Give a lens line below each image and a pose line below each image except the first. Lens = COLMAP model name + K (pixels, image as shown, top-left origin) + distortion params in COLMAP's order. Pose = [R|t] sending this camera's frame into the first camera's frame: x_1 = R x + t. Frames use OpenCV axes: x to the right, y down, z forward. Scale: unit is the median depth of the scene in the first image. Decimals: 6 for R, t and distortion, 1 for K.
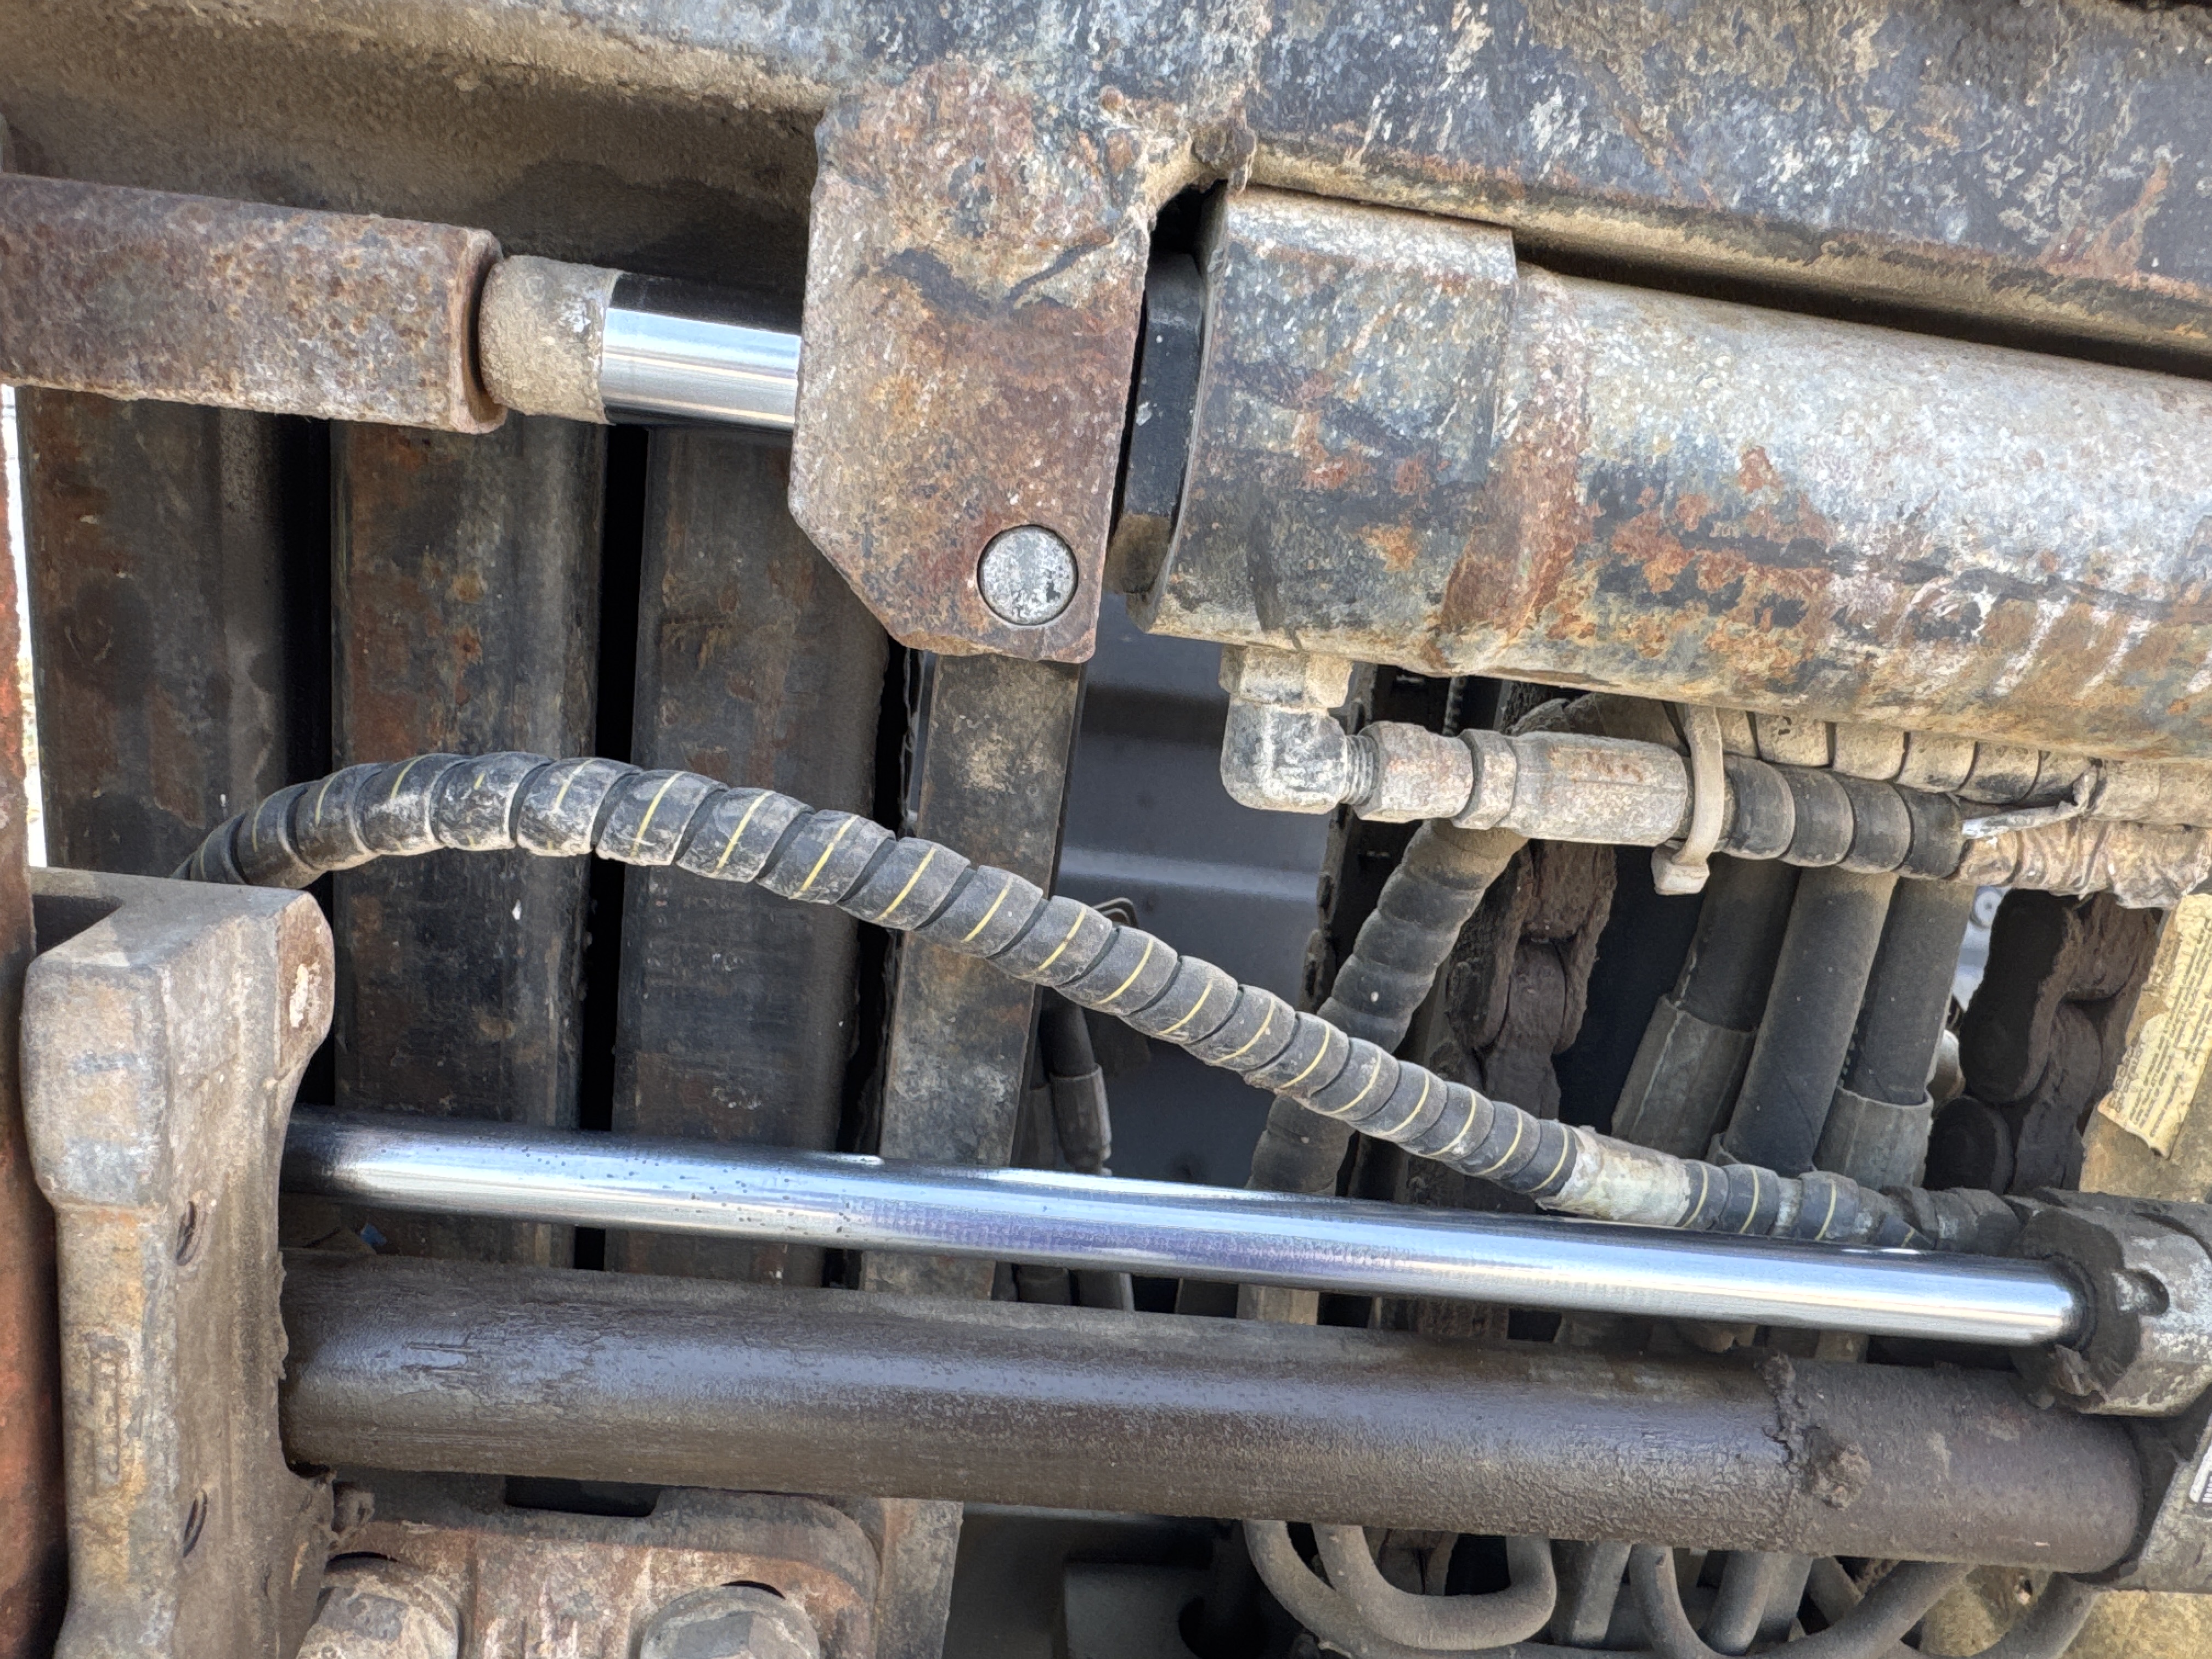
lens RADIAL K [[1571.0, 0, 1106.0], [0, 1571.0, 829.5], [0, 0, 1]] dist [-0.010464, -0.002261]
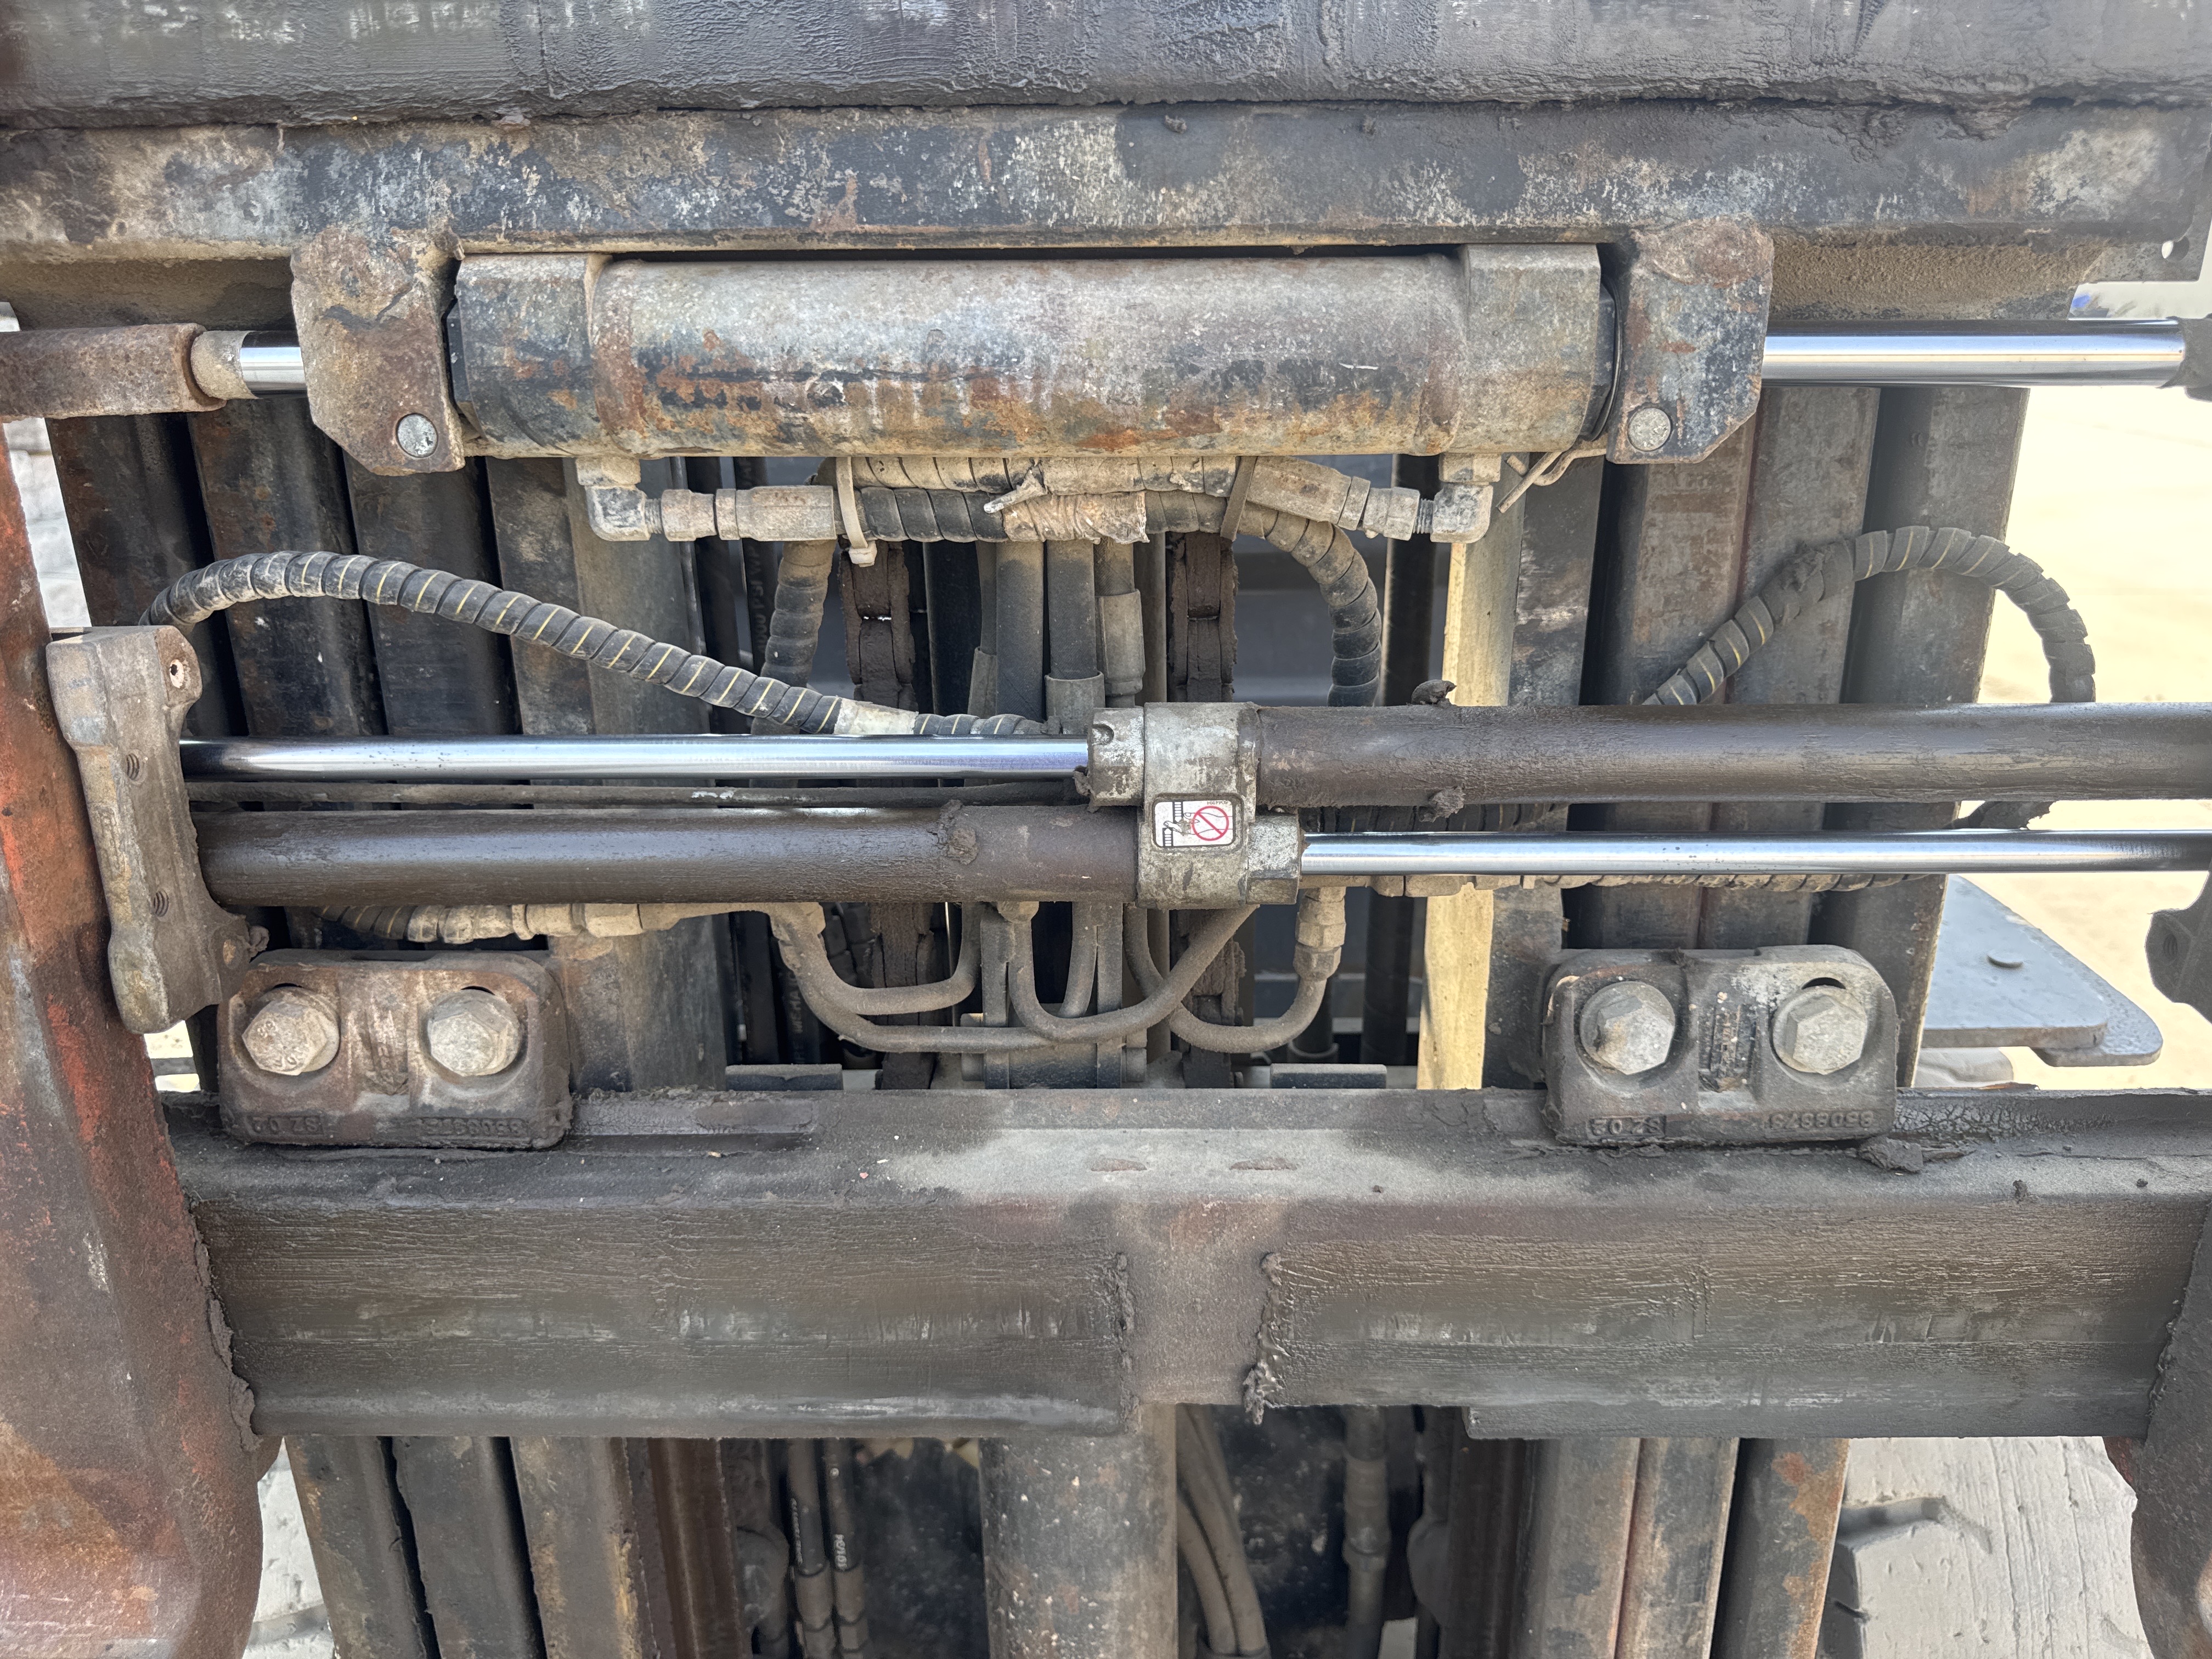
lens RADIAL K [[1561.1, 0, 1106.0], [0, 1561.1, 829.5], [0, 0, 1]] dist [-0.034631, 0.003942]
pose [[0.986357, -0.112090, -0.120561, 1.191453], [0.117150, 0.992472, 0.035713, 0.463714], [0.115651, -0.049350, 0.992063, -1.204141]]
